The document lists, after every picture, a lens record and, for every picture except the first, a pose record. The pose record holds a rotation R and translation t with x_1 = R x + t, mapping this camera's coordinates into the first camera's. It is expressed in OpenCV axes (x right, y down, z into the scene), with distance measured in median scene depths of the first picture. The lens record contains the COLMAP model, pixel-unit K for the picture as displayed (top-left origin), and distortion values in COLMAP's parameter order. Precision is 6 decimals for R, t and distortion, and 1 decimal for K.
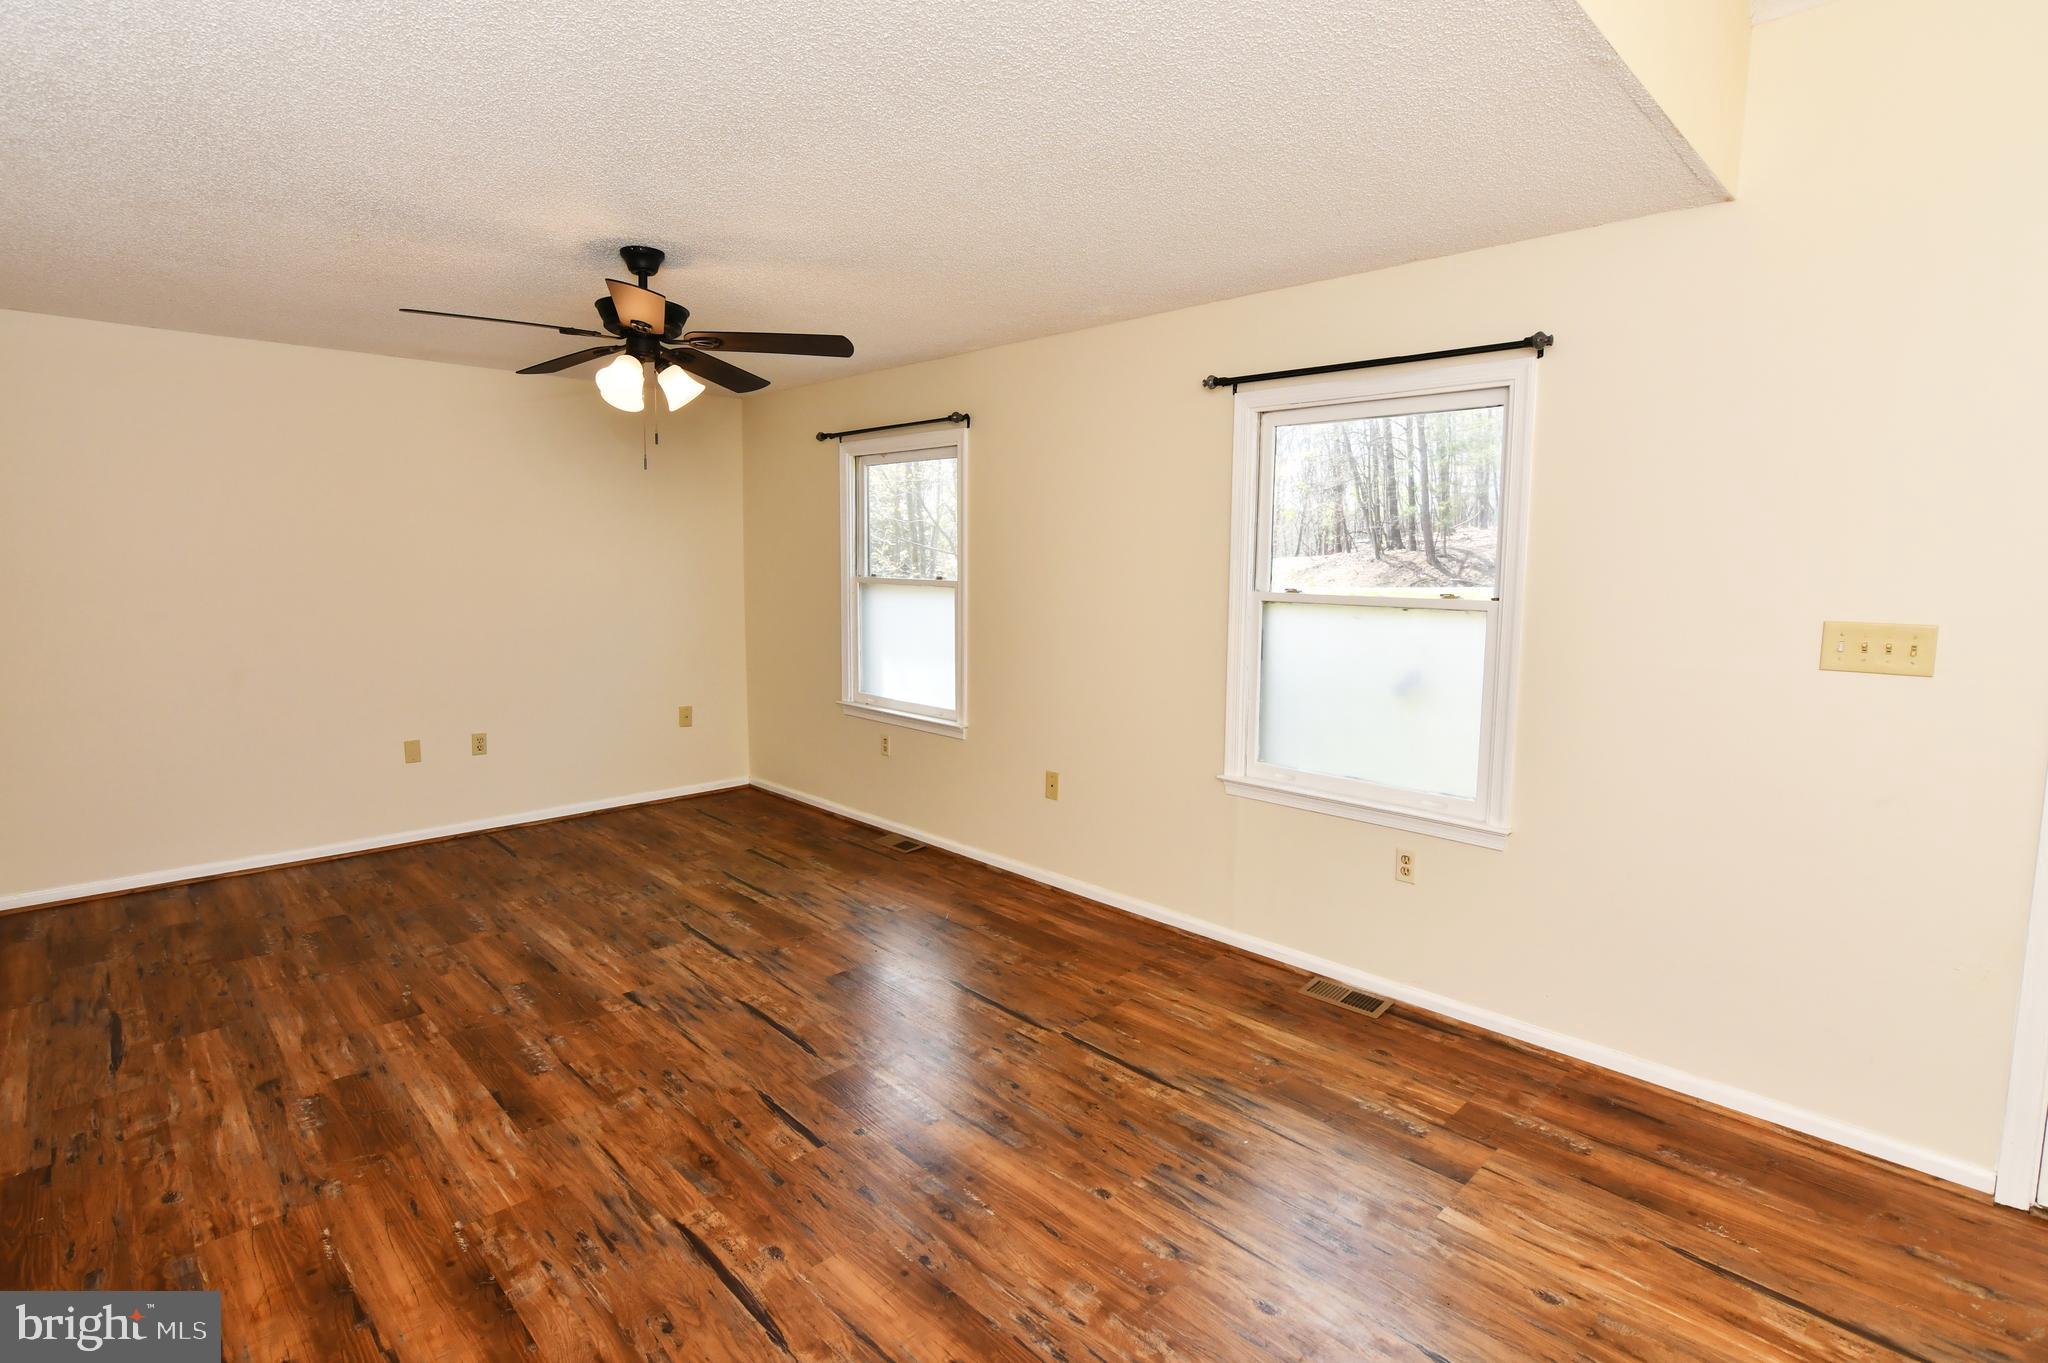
lens RADIAL K [[1000.9, 0, 1028.5], [0, 1000.9, 666.0], [0, 0, 1]] dist [-0.031648, 0.008991]
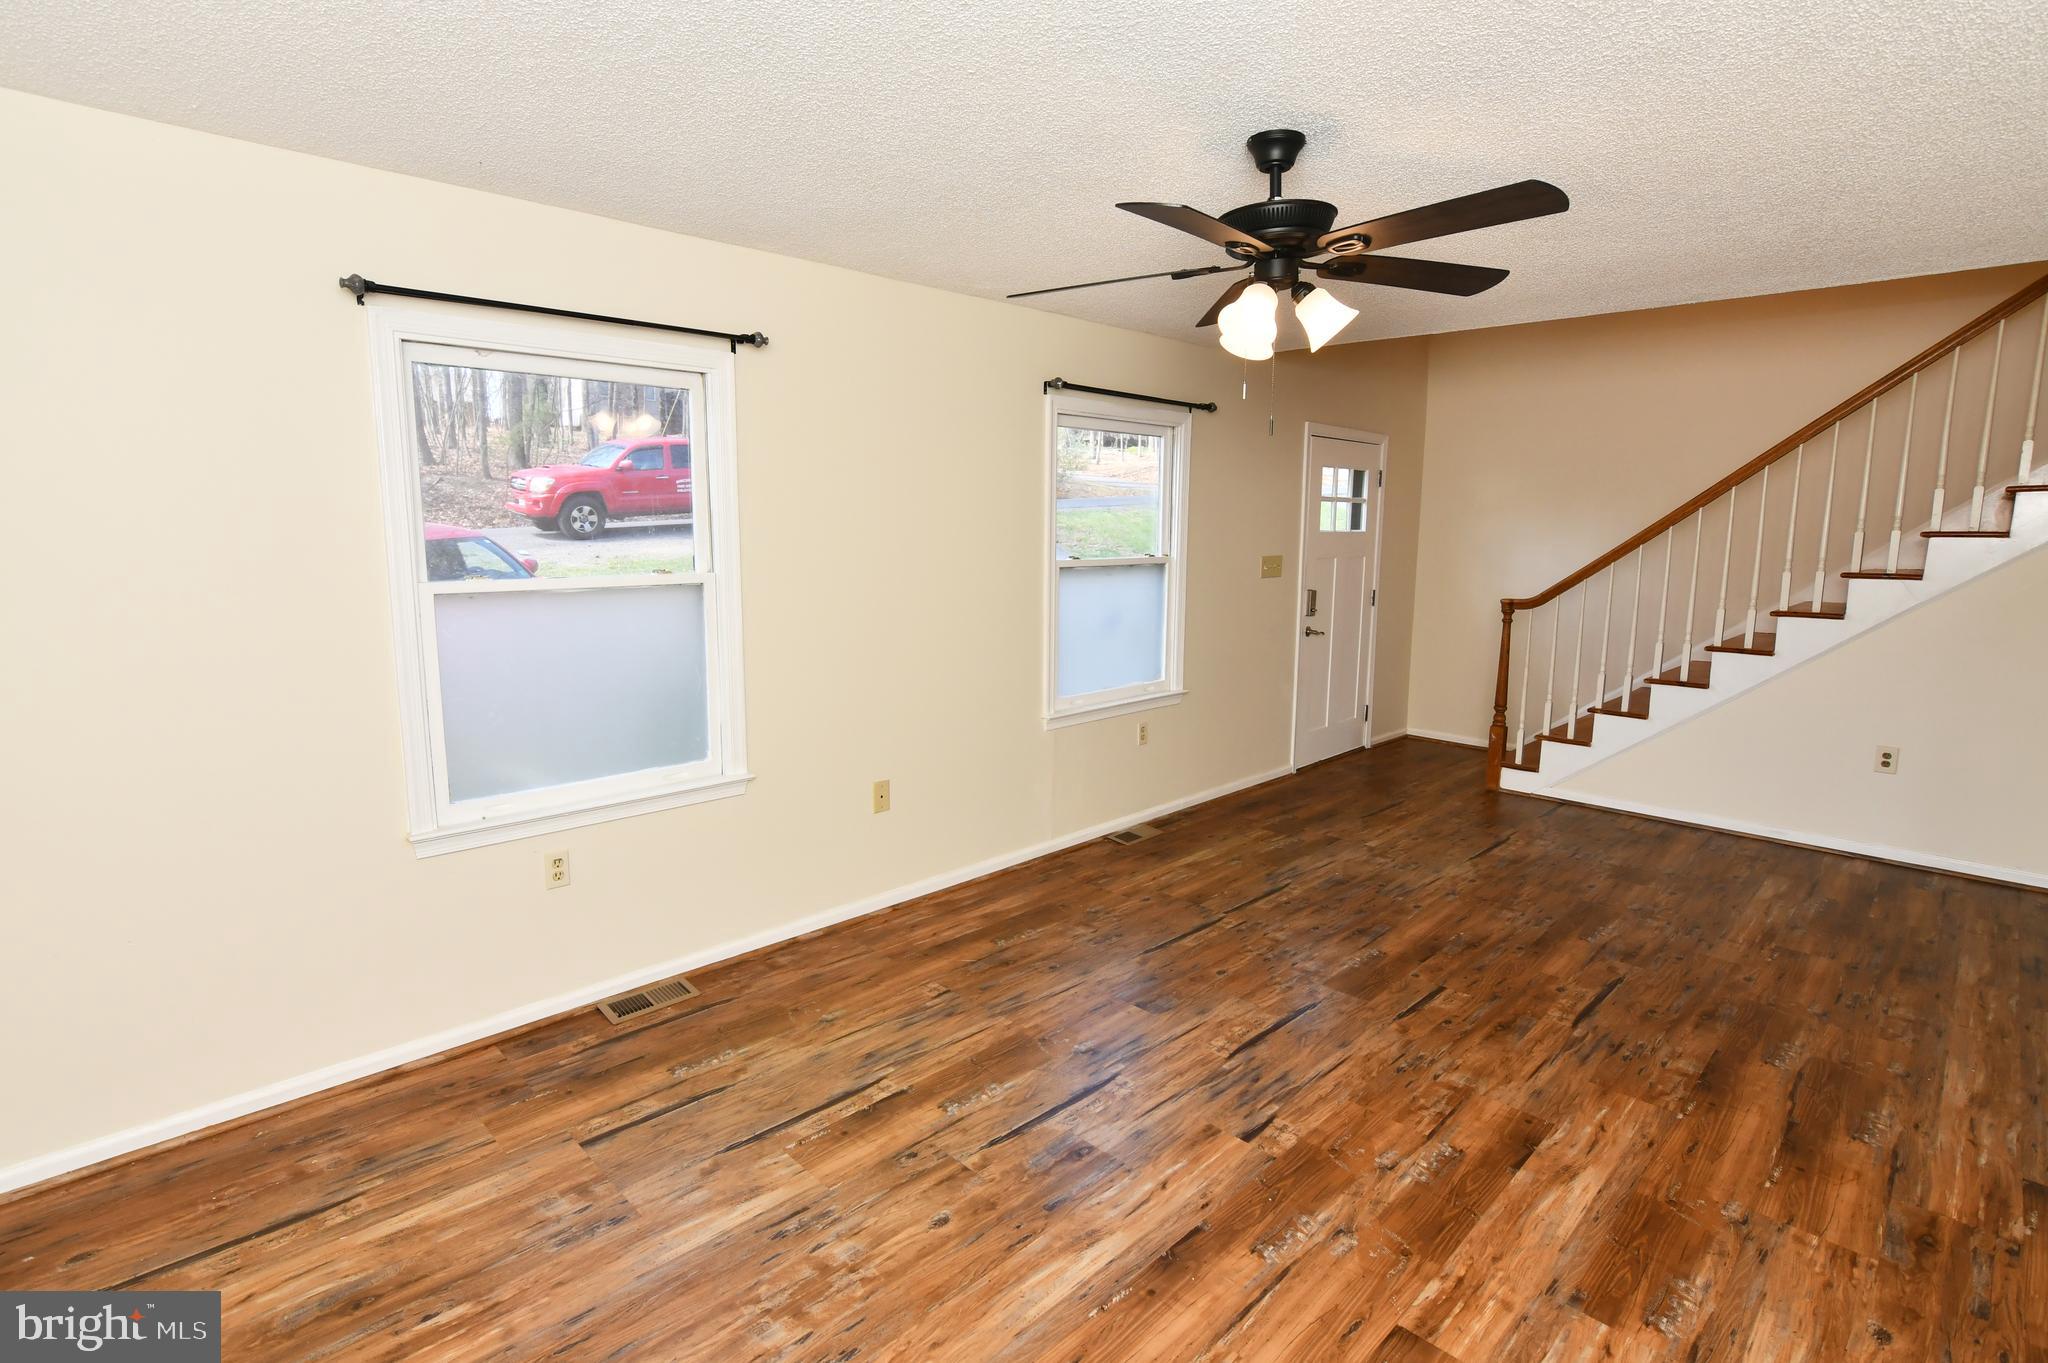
lens RADIAL K [[995.2, 0, 1020.8], [0, 995.2, 672.7], [0, 0, 1]] dist [-0.033128, 0.009986]
pose [[-0.000835, -0.162215, 0.986755, -1.176841], [0.103156, 0.981477, 0.161434, -0.167196], [-0.994665, 0.101925, 0.015914, 1.218296]]
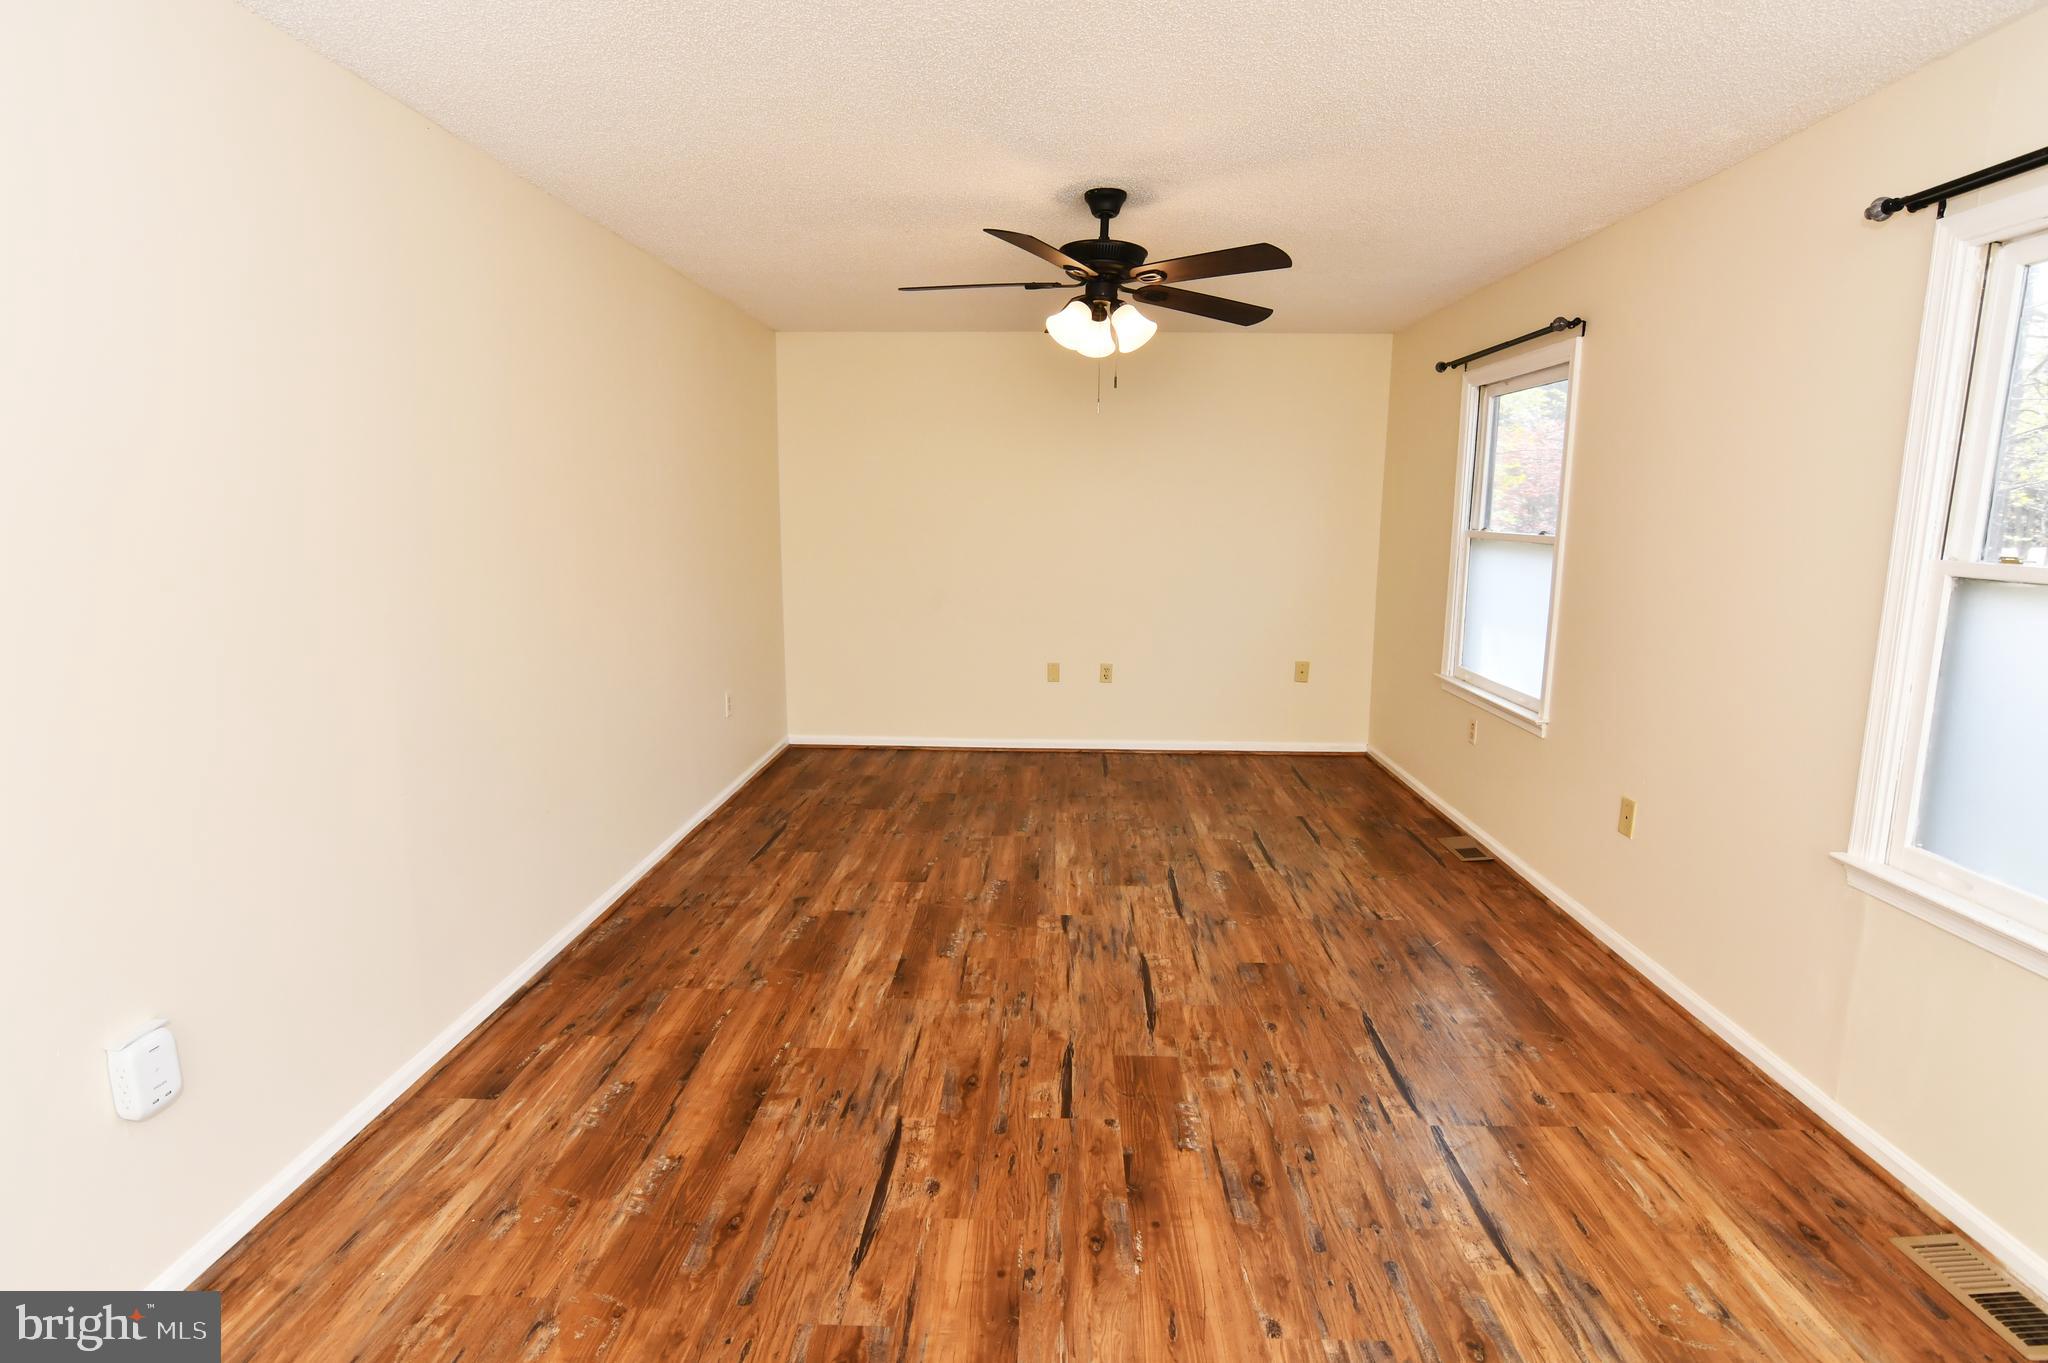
lens RADIAL K [[995.2, 0, 1020.8], [0, 995.2, 672.7], [0, 0, 1]] dist [-0.033128, 0.009986]
pose [[0.687443, 0.117387, -0.716688, 0.319702], [-0.081805, 0.993086, 0.084192, -0.015452], [0.721616, 0.000751, 0.692293, 0.250219]]
